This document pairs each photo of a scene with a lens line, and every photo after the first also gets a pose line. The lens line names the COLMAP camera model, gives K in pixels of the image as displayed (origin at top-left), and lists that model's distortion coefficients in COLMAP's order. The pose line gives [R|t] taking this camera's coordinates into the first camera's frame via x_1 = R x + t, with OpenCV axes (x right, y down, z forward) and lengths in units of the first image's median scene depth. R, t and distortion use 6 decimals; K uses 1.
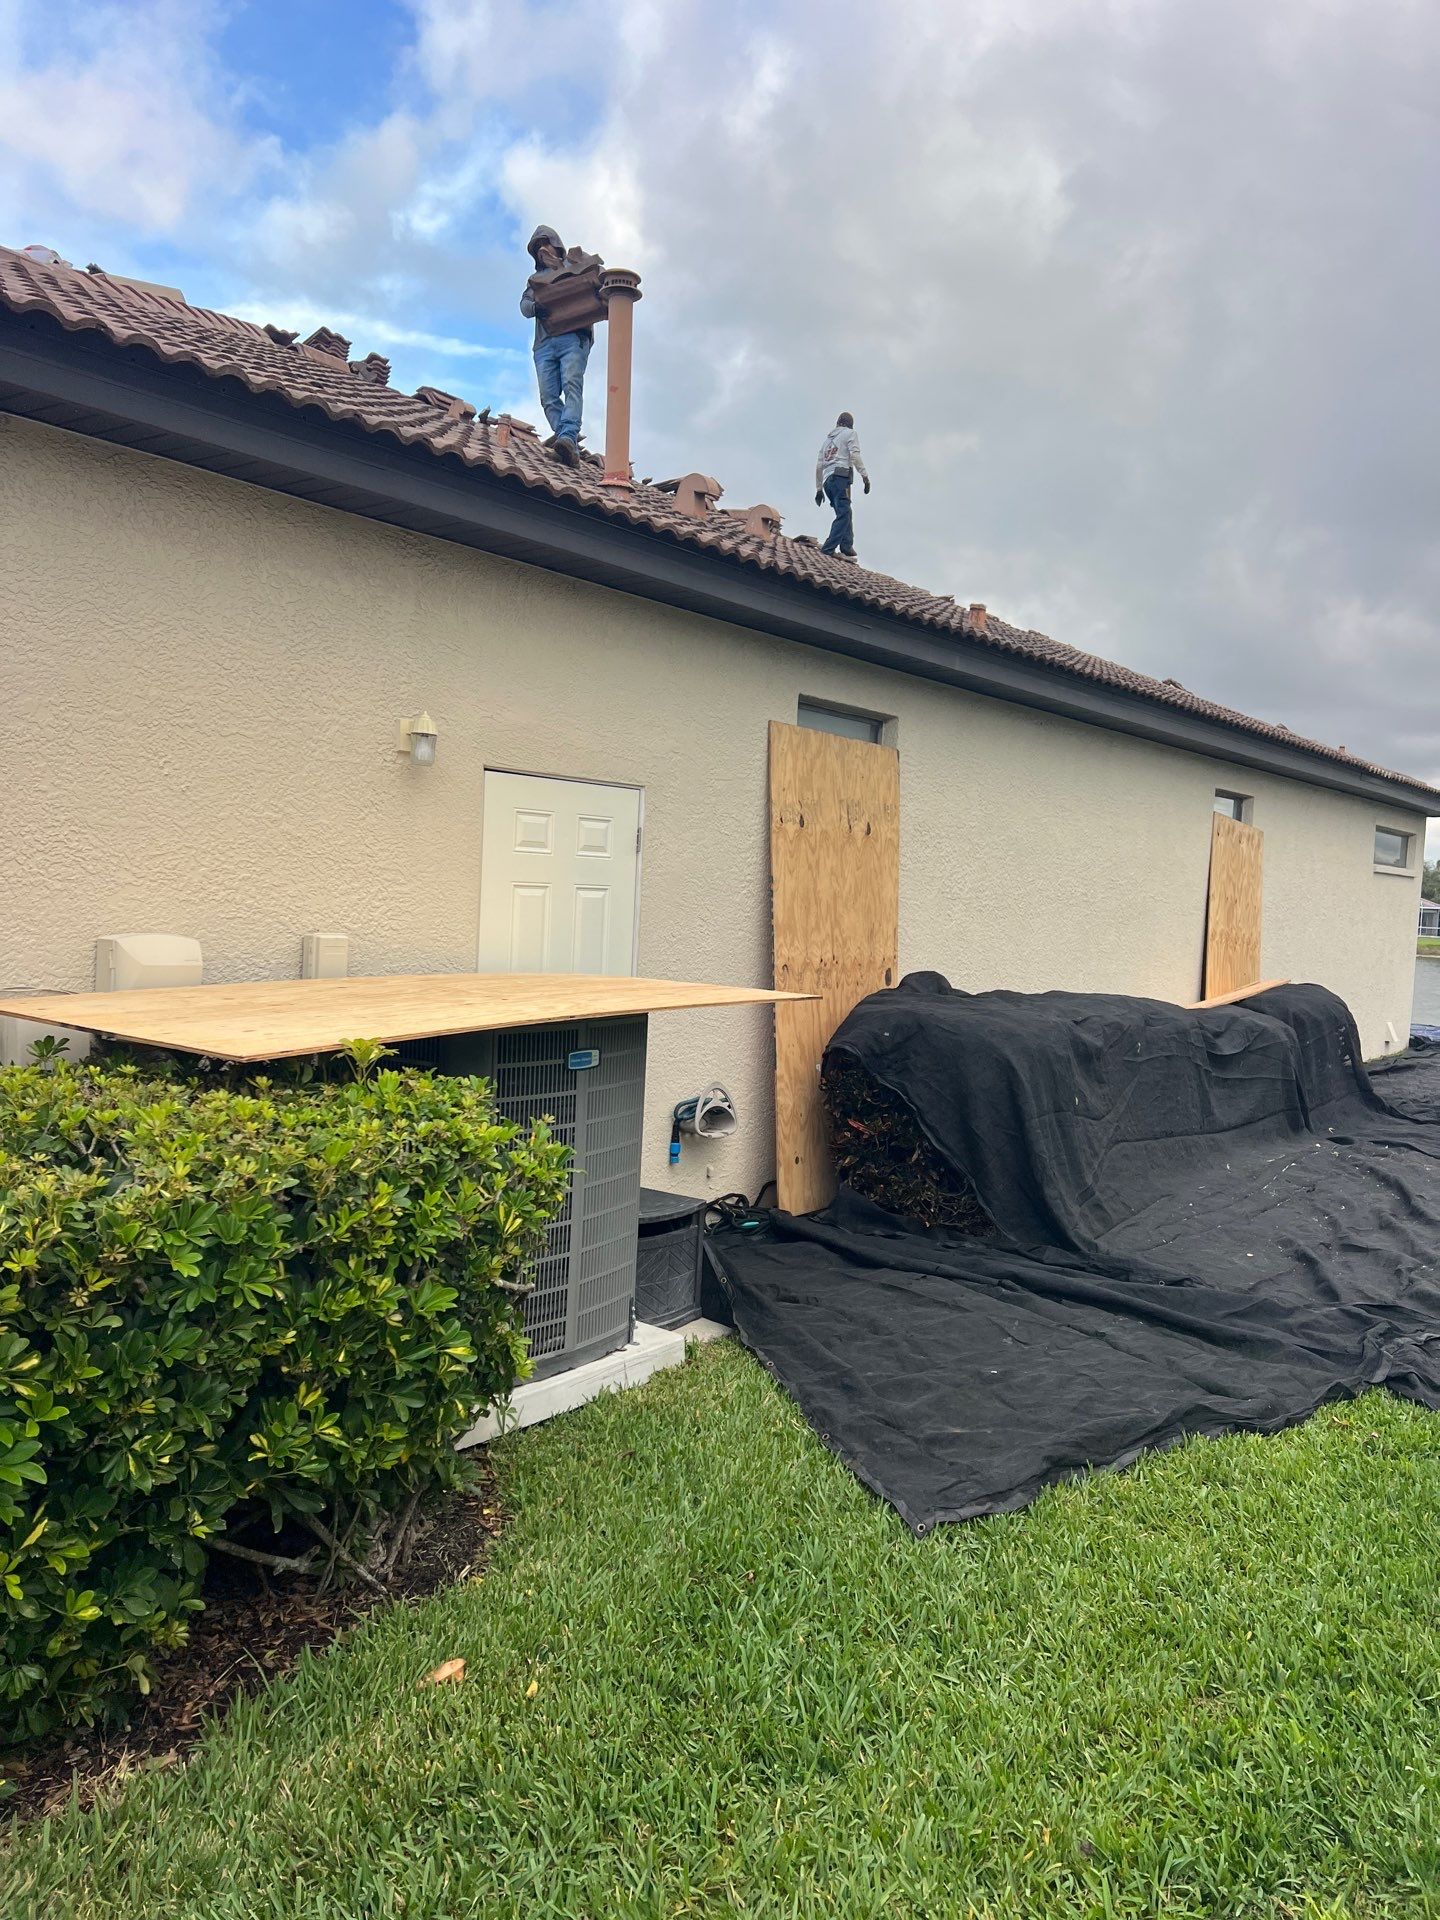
lens RADIAL K [[1380.3, 0, 720.0], [0, 1380.3, 960.0], [0, 0, 1]] dist [0.005554, -0.027881]
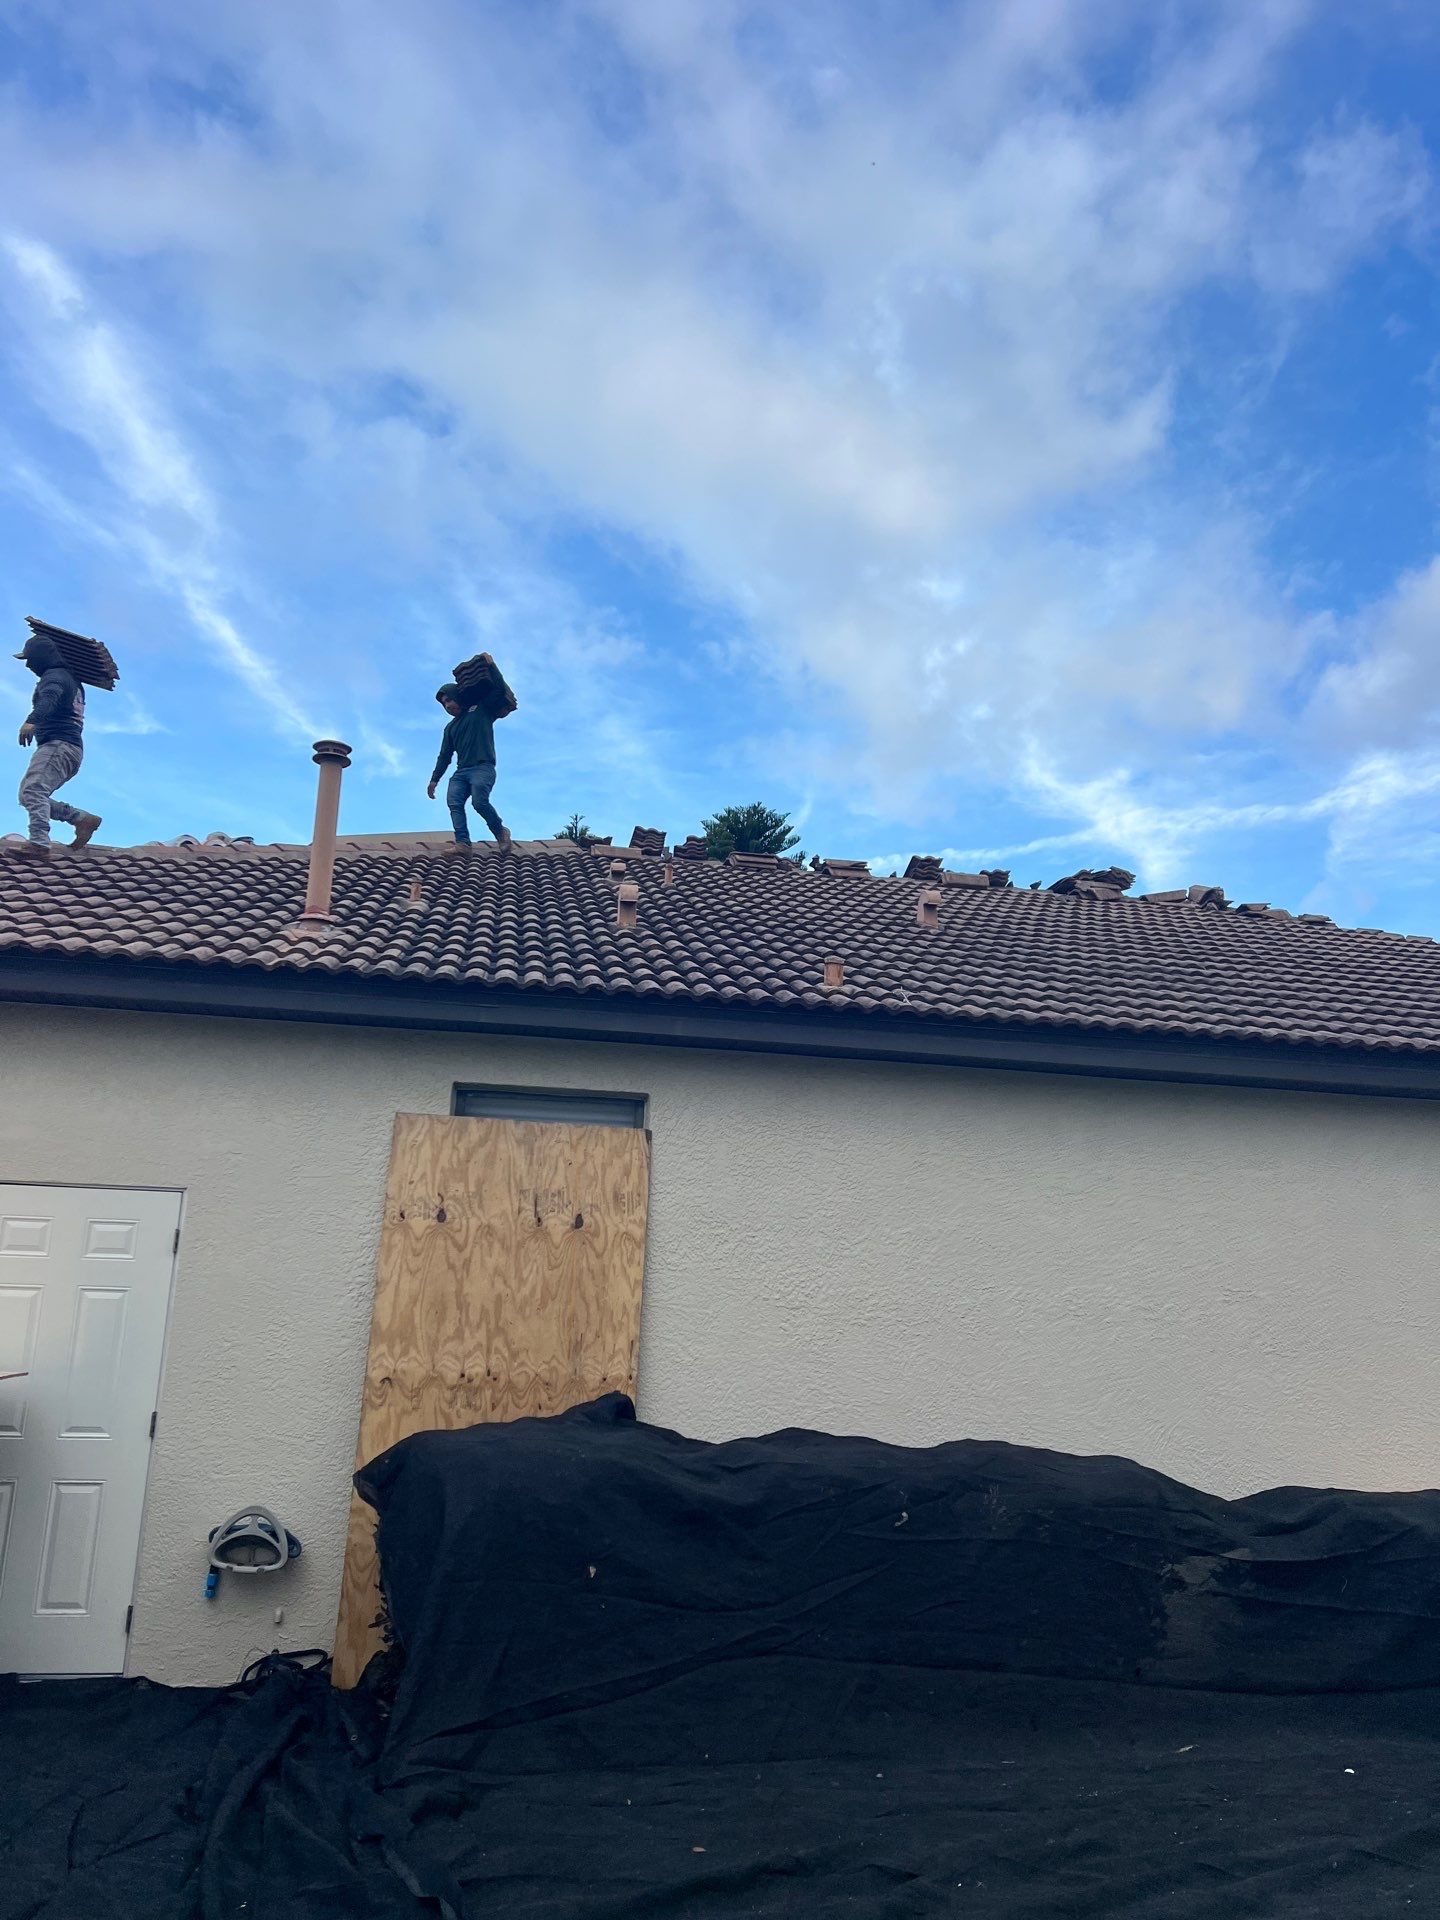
lens RADIAL K [[1417.3, 0, 720.0], [0, 1417.3, 960.0], [0, 0, 1]] dist [0.045723, -0.071010]
pose [[0.759686, -0.182462, -0.624167, 1.183689], [-0.030852, 0.948635, -0.314864, 0.043380], [0.649558, 0.258455, 0.715035, 0.570778]]
